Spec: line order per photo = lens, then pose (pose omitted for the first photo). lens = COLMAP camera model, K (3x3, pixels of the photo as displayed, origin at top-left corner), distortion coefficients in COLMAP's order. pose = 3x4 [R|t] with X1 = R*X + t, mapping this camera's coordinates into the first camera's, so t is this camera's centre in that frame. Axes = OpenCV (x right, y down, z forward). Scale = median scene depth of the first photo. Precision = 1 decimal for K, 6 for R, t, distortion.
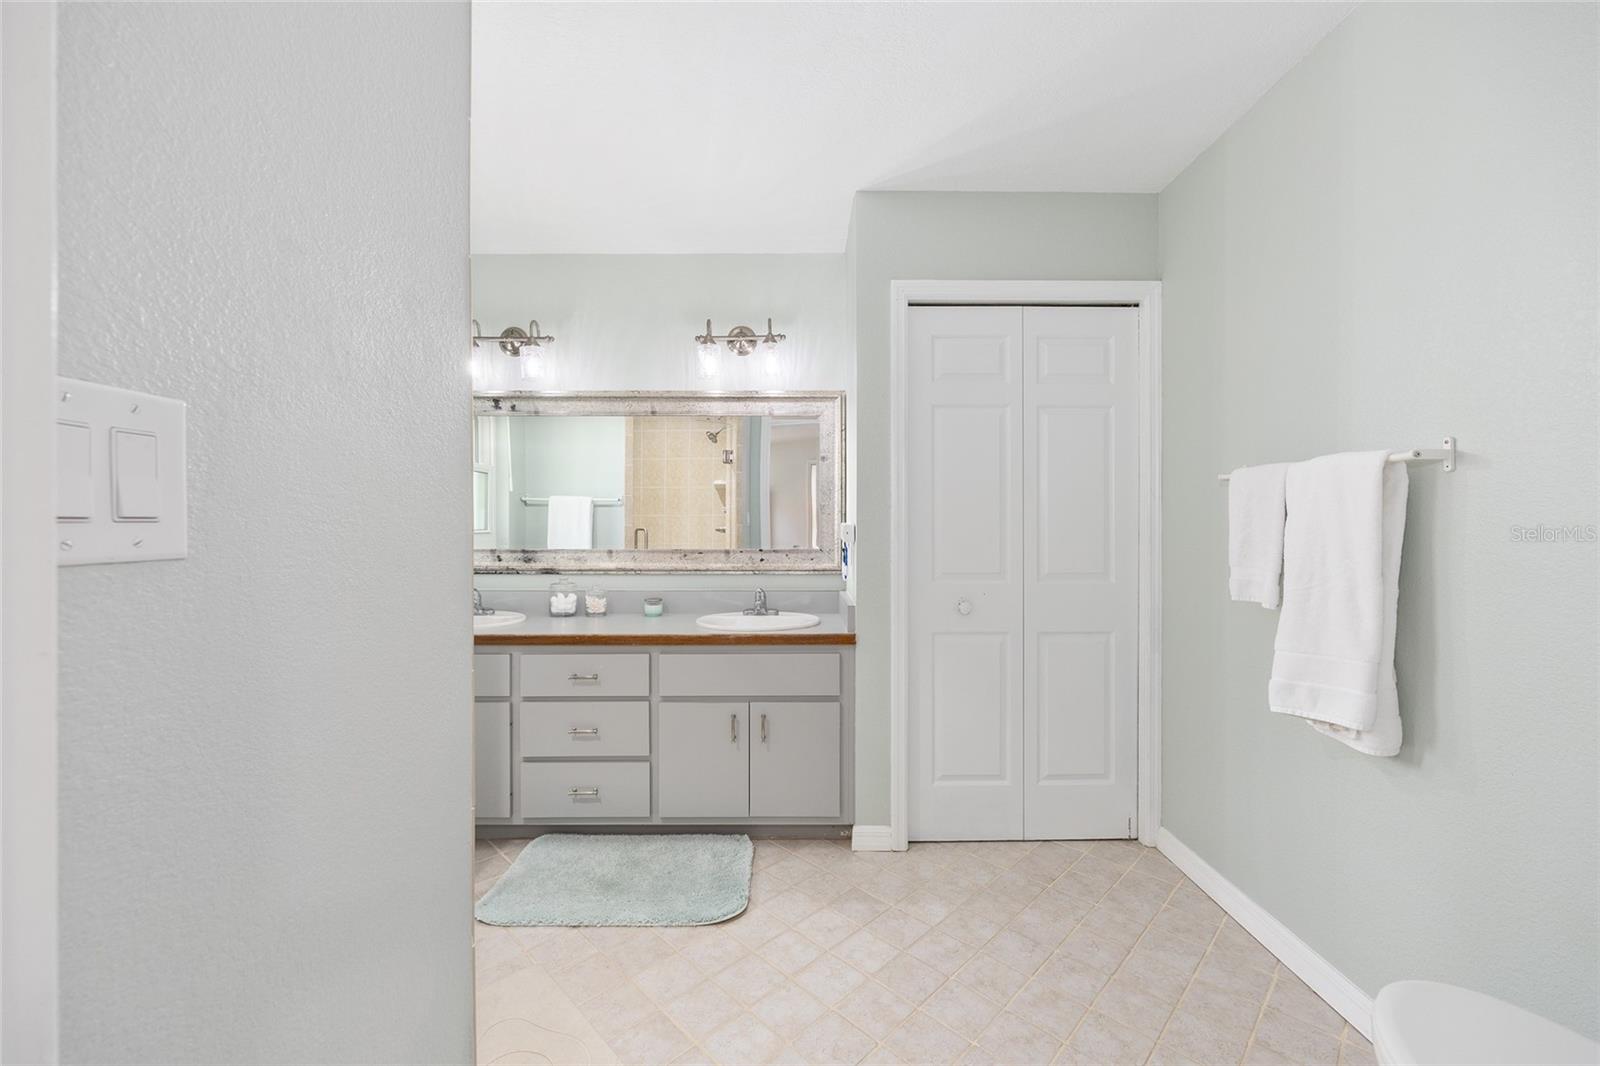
lens RADIAL K [[640.2, 0, 802.9], [0, 640.2, 534.2], [0, 0, 1]] dist [0.002226, 0.000337]
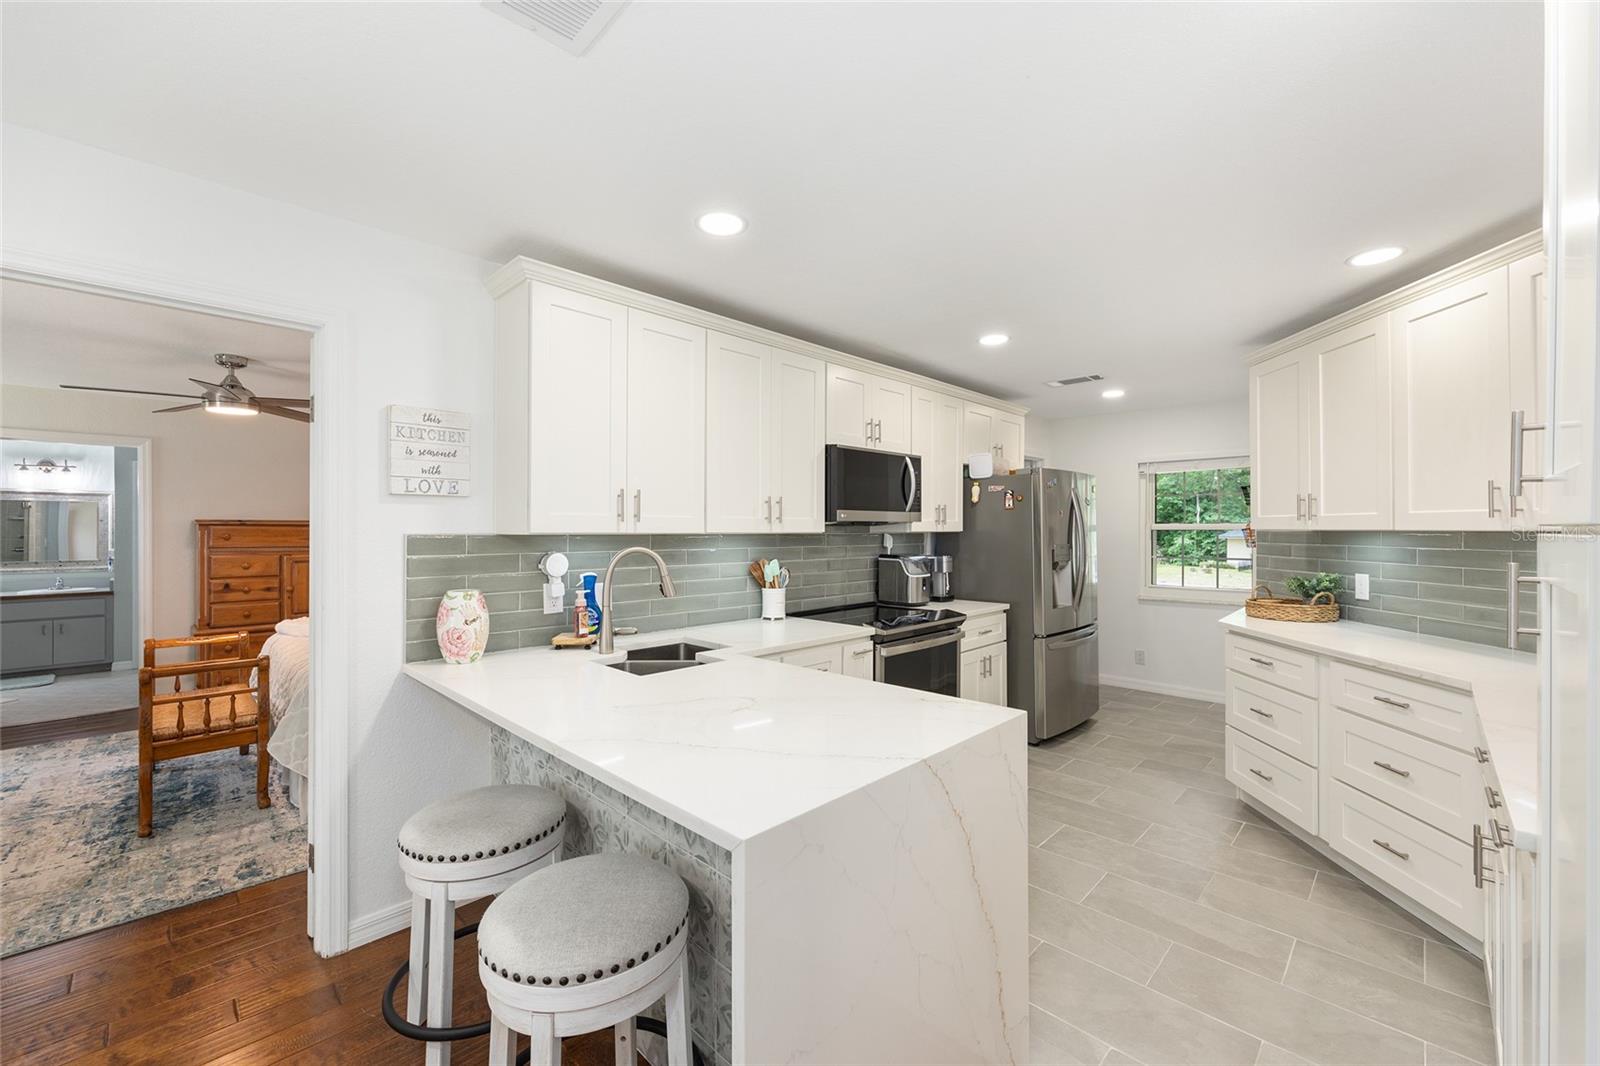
lens RADIAL K [[640.2, 0, 795.5], [0, 640.2, 531.6], [0, 0, 1]] dist [0.002226, 0.000337]
pose [[0.707009, 0.001100, 0.707204, 0.196167], [0.004442, 0.999972, -0.005996, -0.061288], [-0.707190, 0.007381, 0.706985, -2.868300]]
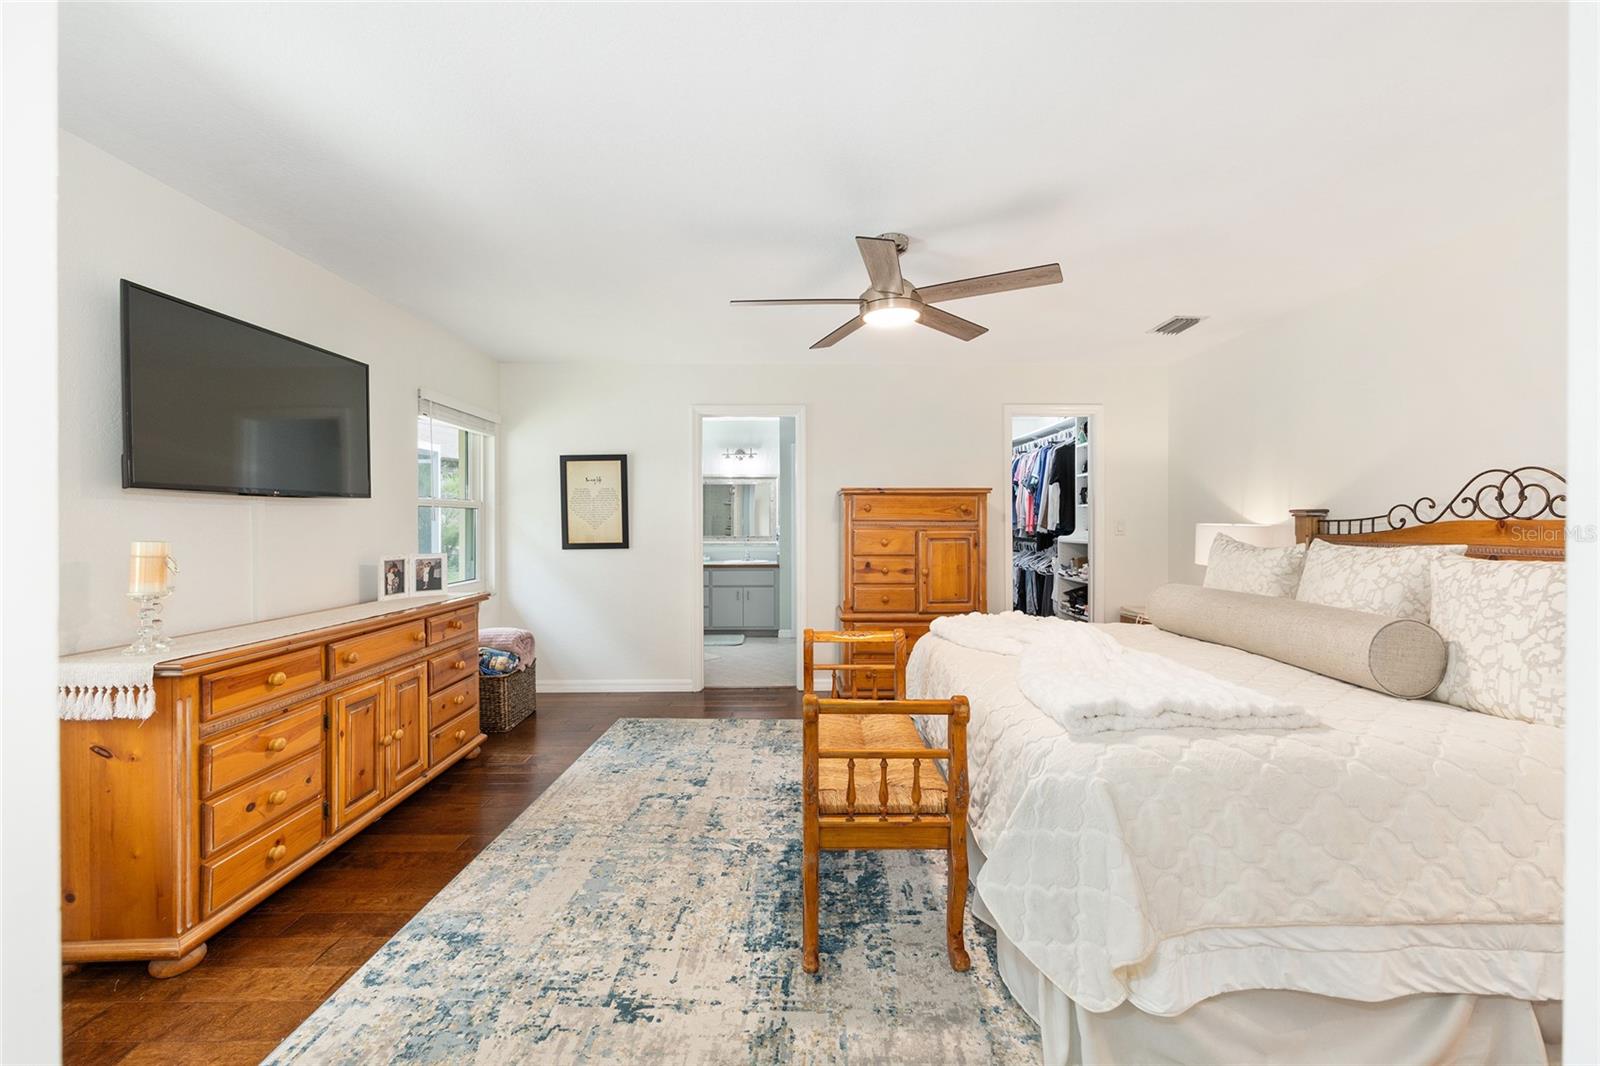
lens RADIAL K [[640.2, 0, 800.5], [0, 640.2, 522.4], [0, 0, 1]] dist [0.002226, 0.000337]
pose [[1.000000, 0.000227, 0.000250, 0.174250], [-0.000225, 0.999972, -0.007466, -0.011435], [-0.000252, 0.007466, 0.999972, -1.883869]]
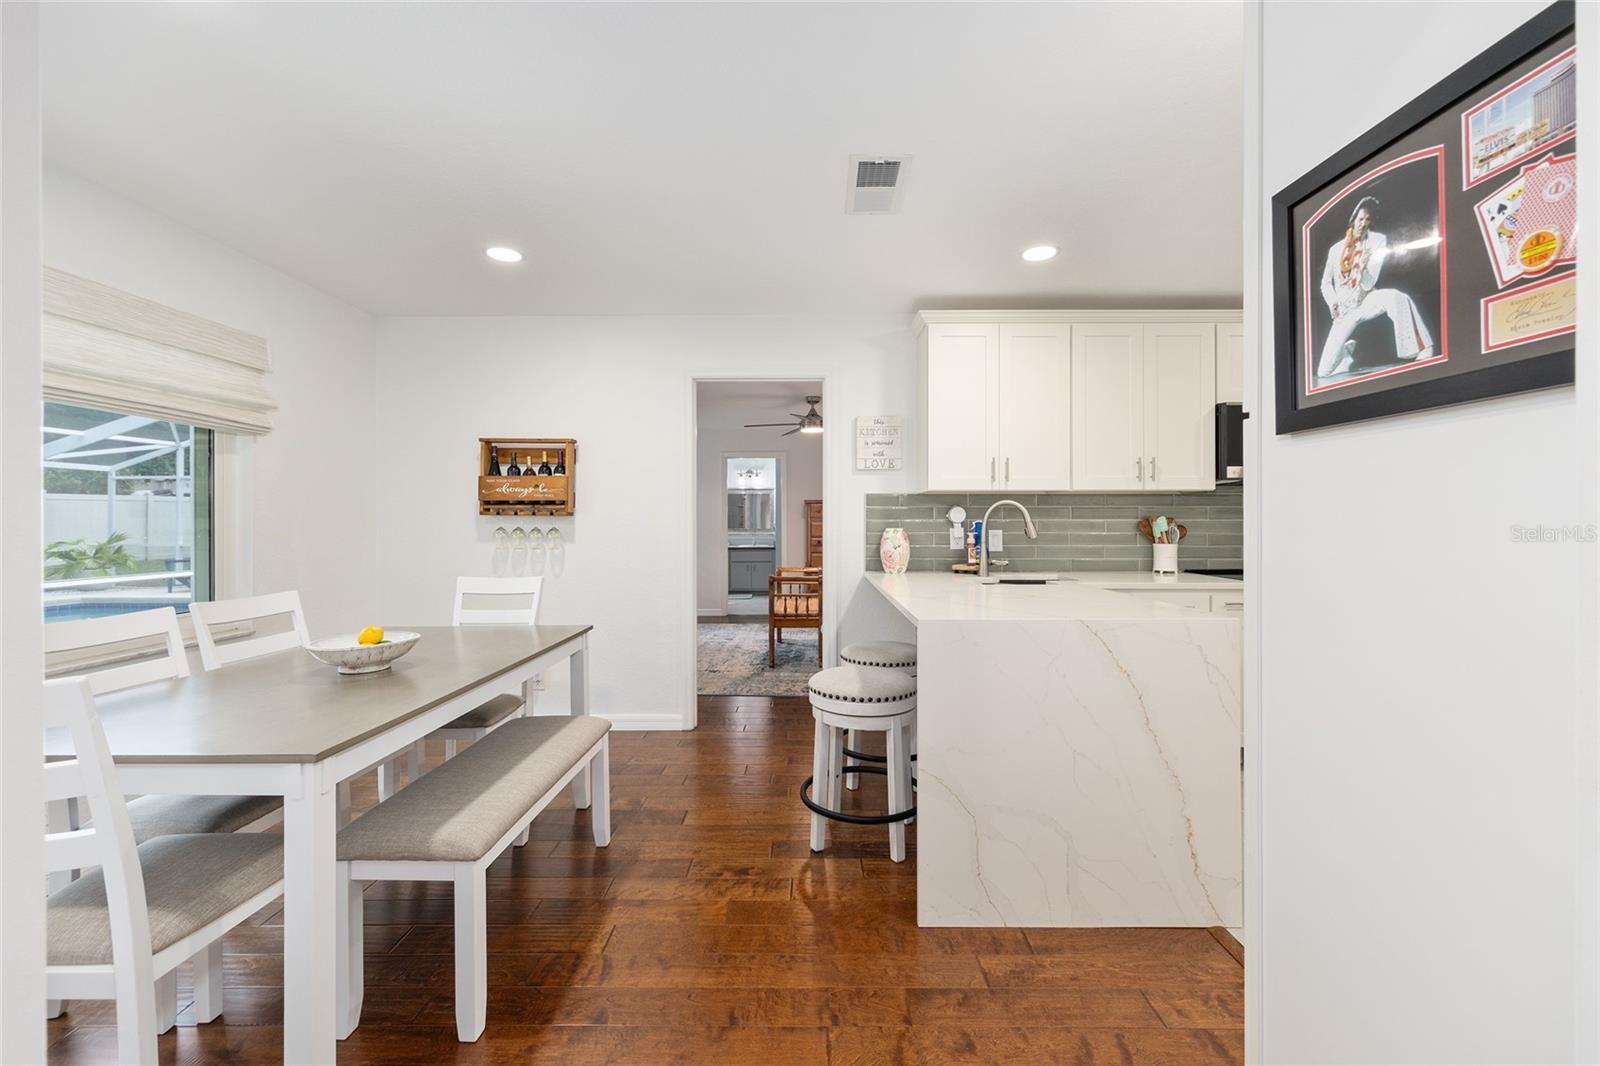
lens RADIAL K [[640.2, 0, 805.0], [0, 640.2, 521.9], [0, 0, 1]] dist [0.002226, 0.000337]
pose [[0.999950, 0.001452, -0.009931, 0.324277], [-0.001521, 0.999975, -0.006951, 0.013595], [0.009920, 0.006966, 0.999927, -3.352254]]
